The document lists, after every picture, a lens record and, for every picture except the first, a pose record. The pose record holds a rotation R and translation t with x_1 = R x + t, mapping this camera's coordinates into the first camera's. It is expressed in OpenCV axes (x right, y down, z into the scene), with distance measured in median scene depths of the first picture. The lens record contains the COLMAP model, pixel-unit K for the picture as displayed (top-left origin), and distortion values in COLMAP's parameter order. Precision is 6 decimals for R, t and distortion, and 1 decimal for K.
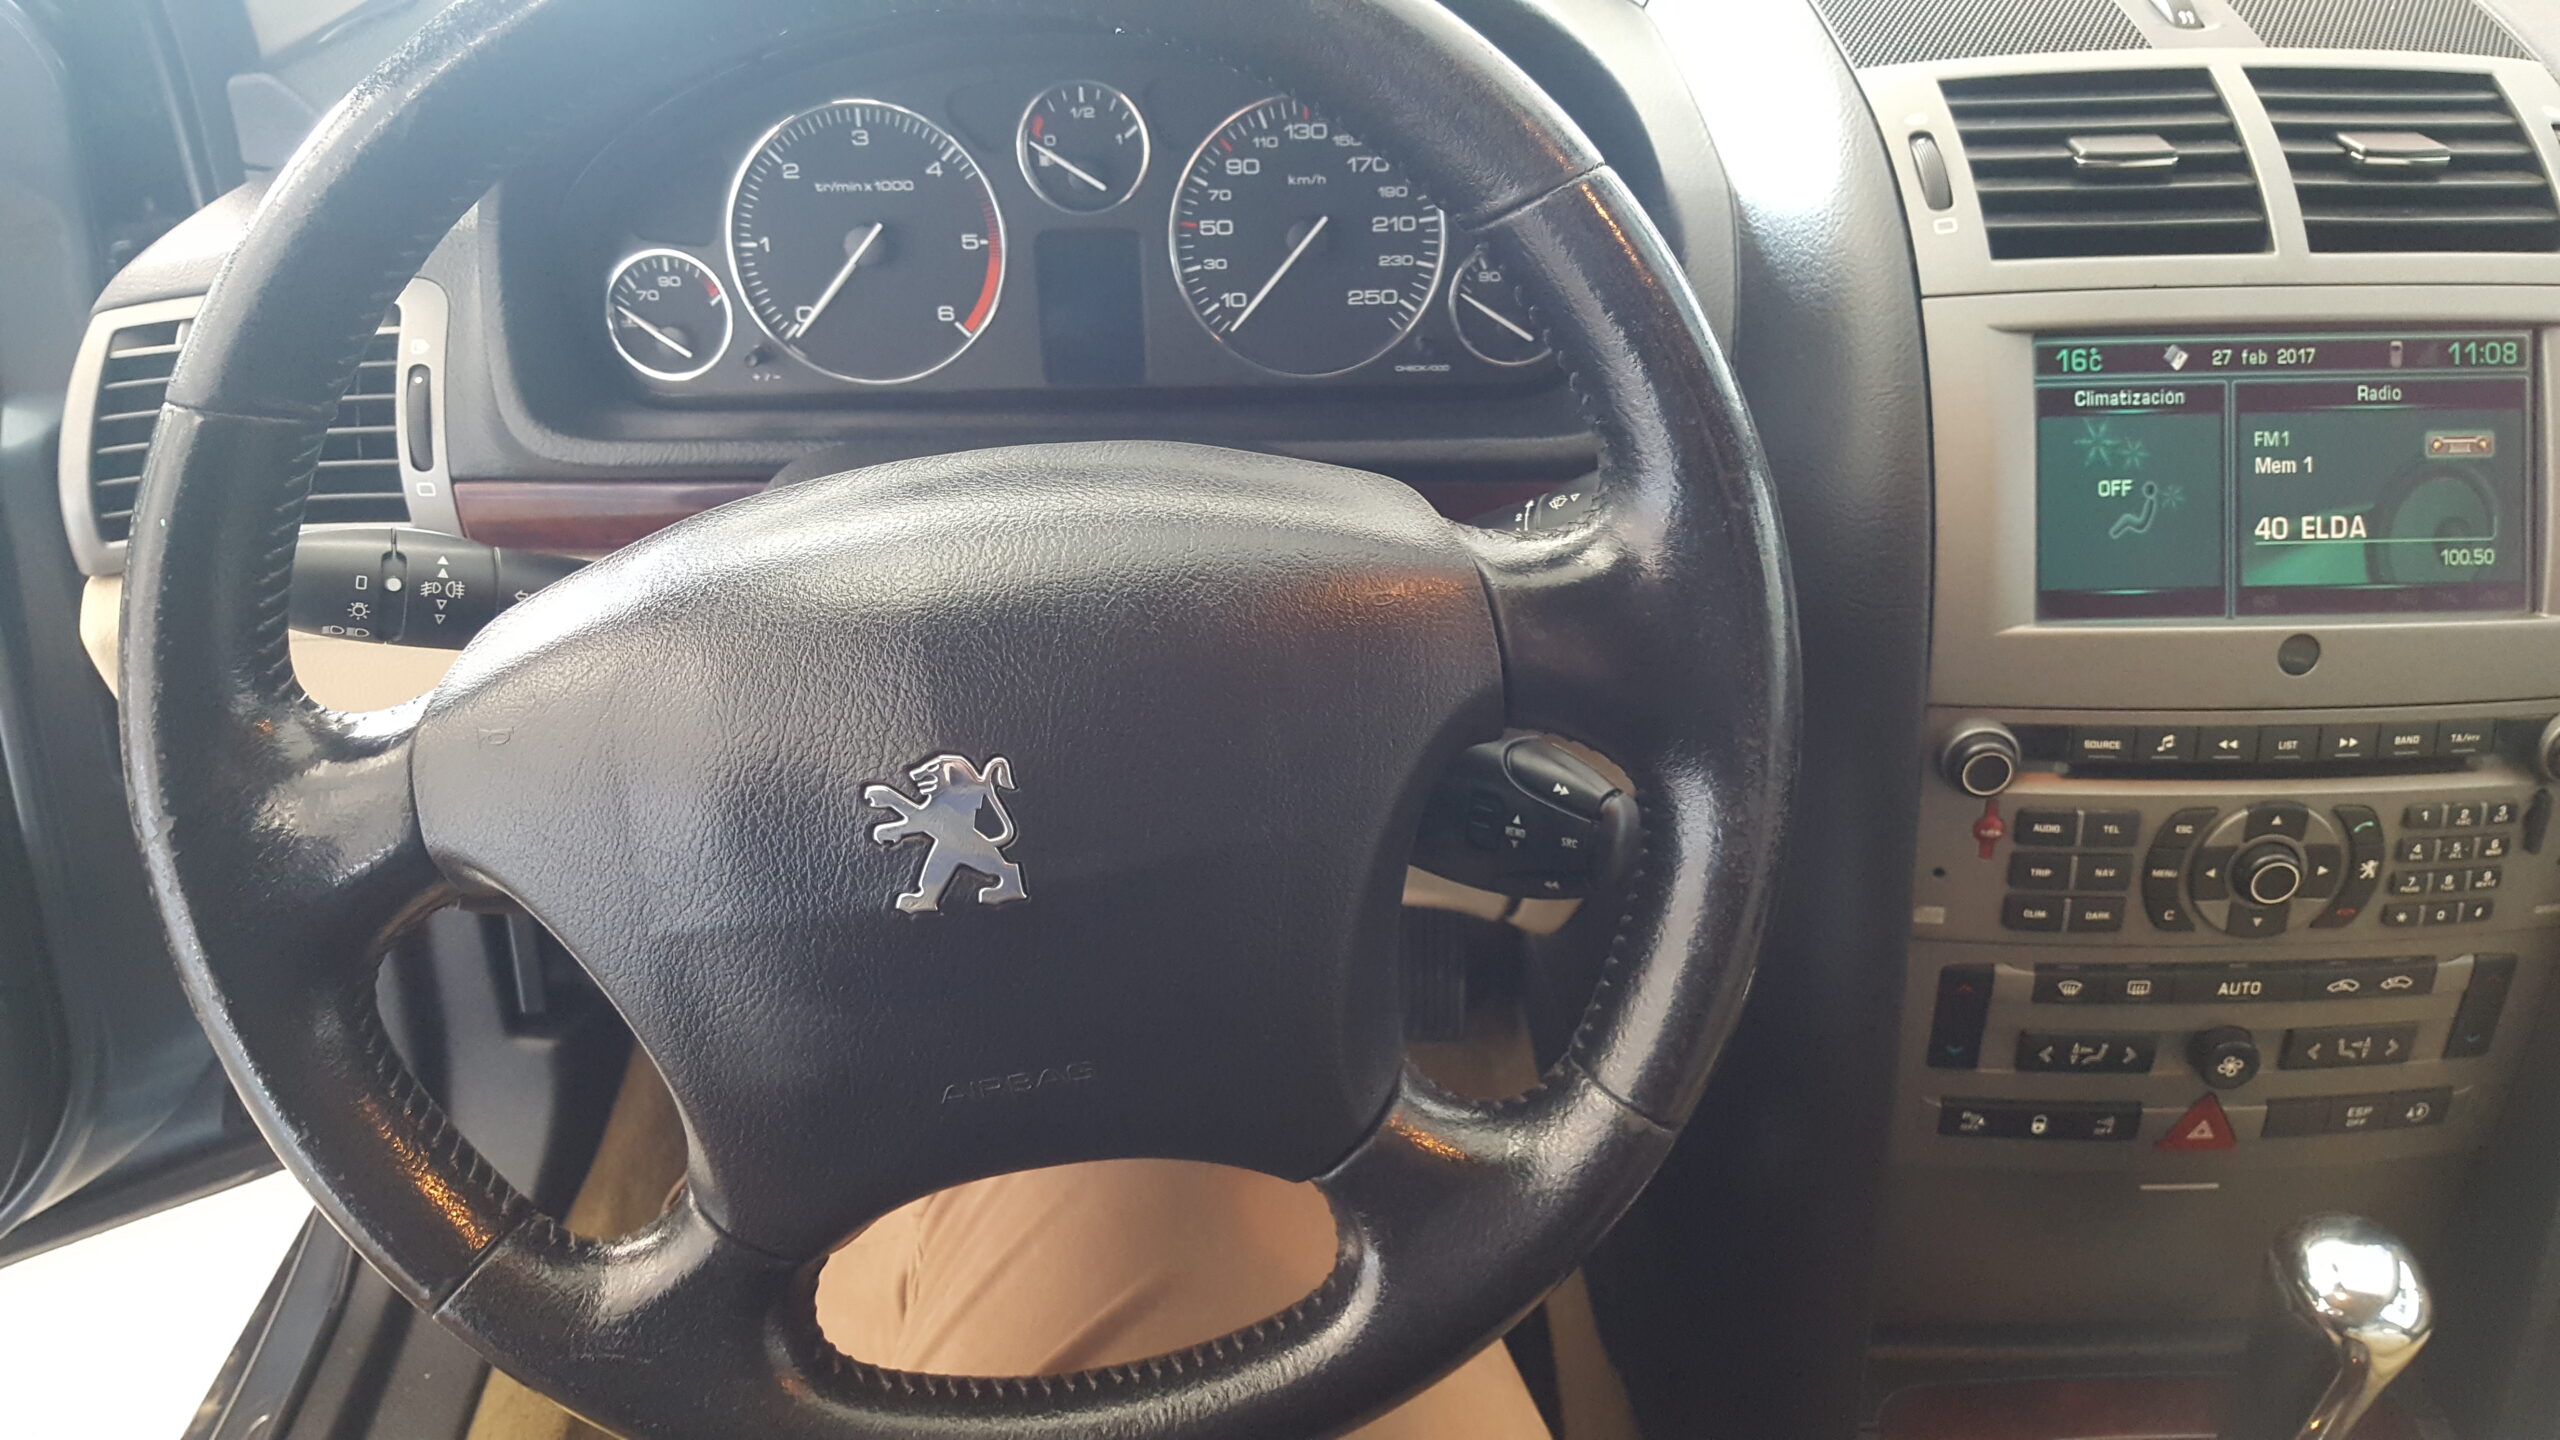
lens RADIAL K [[1923.2, 0, 1316.9], [0, 1923.2, 699.2], [0, 0, 1]] dist [0.053006, -0.102586]
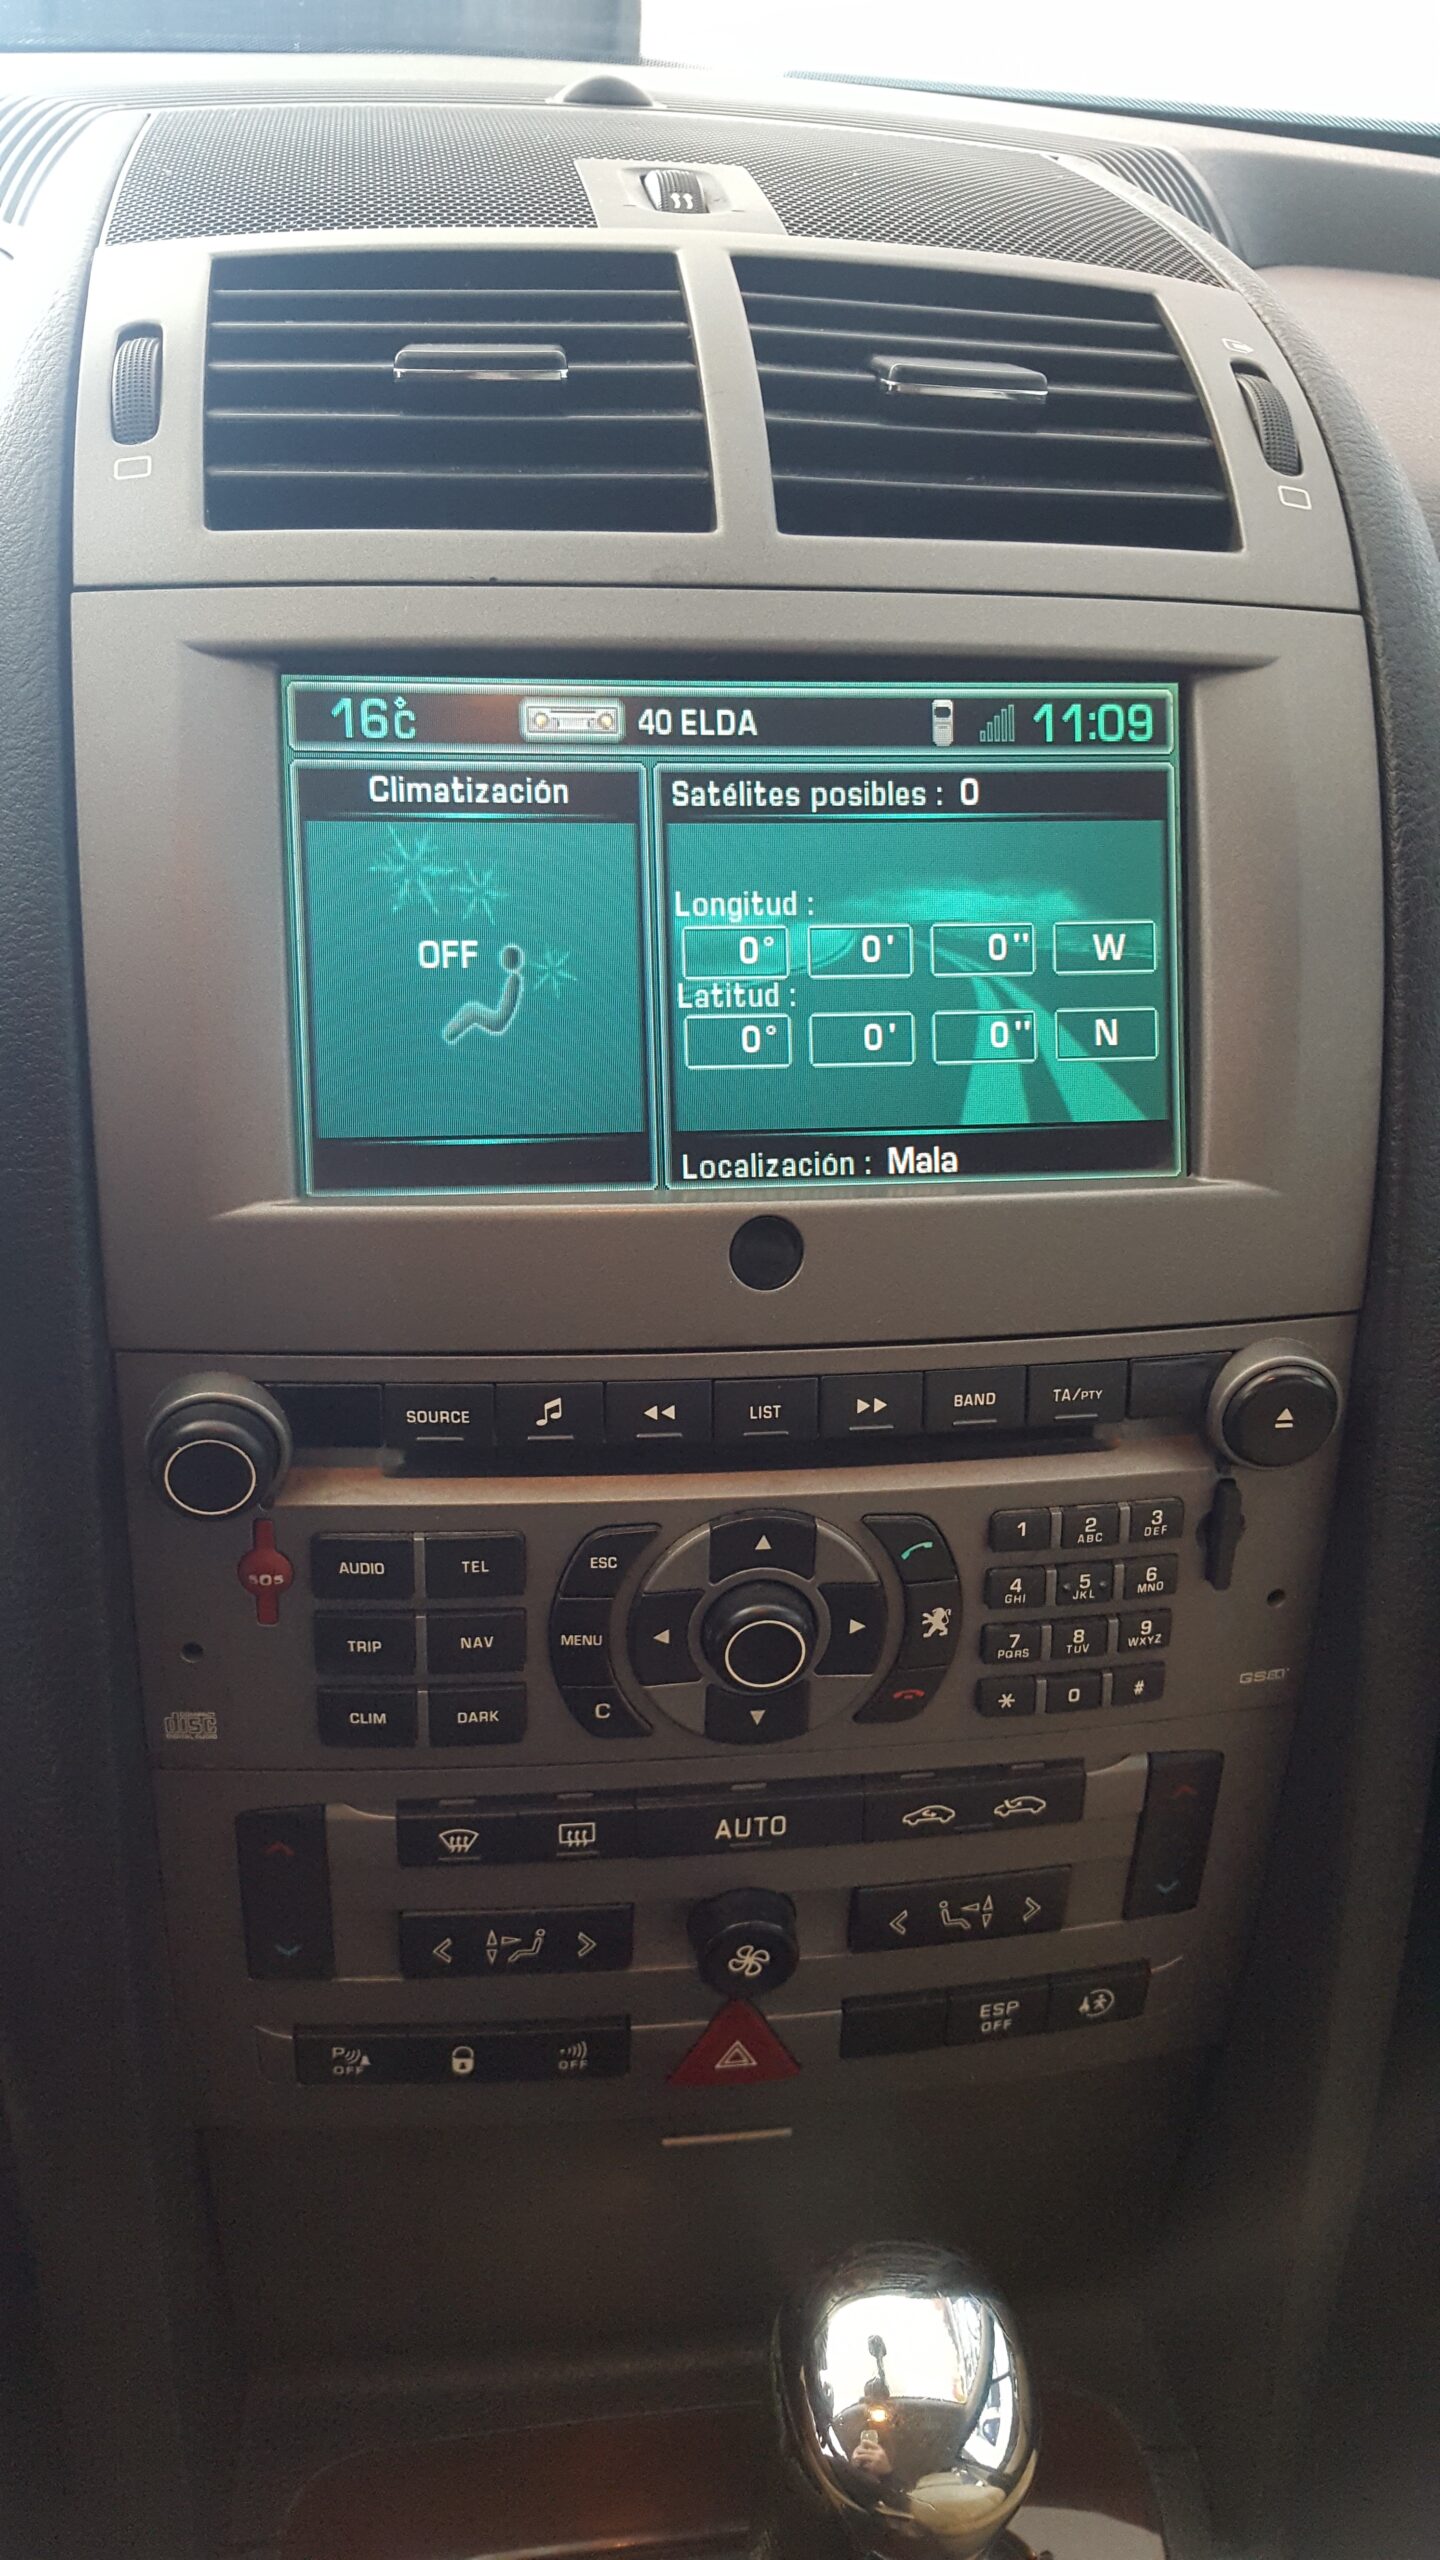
lens RADIAL K [[1923.2, 0, 722.2], [0, 1923.2, 1292.2], [0, 0, 1]] dist [0.053006, -0.102586]
pose [[0.993902, -0.011061, 0.109710, 0.419445], [0.013237, 0.999729, -0.019124, -0.000486], [-0.109468, 0.020460, 0.993780, 0.435368]]
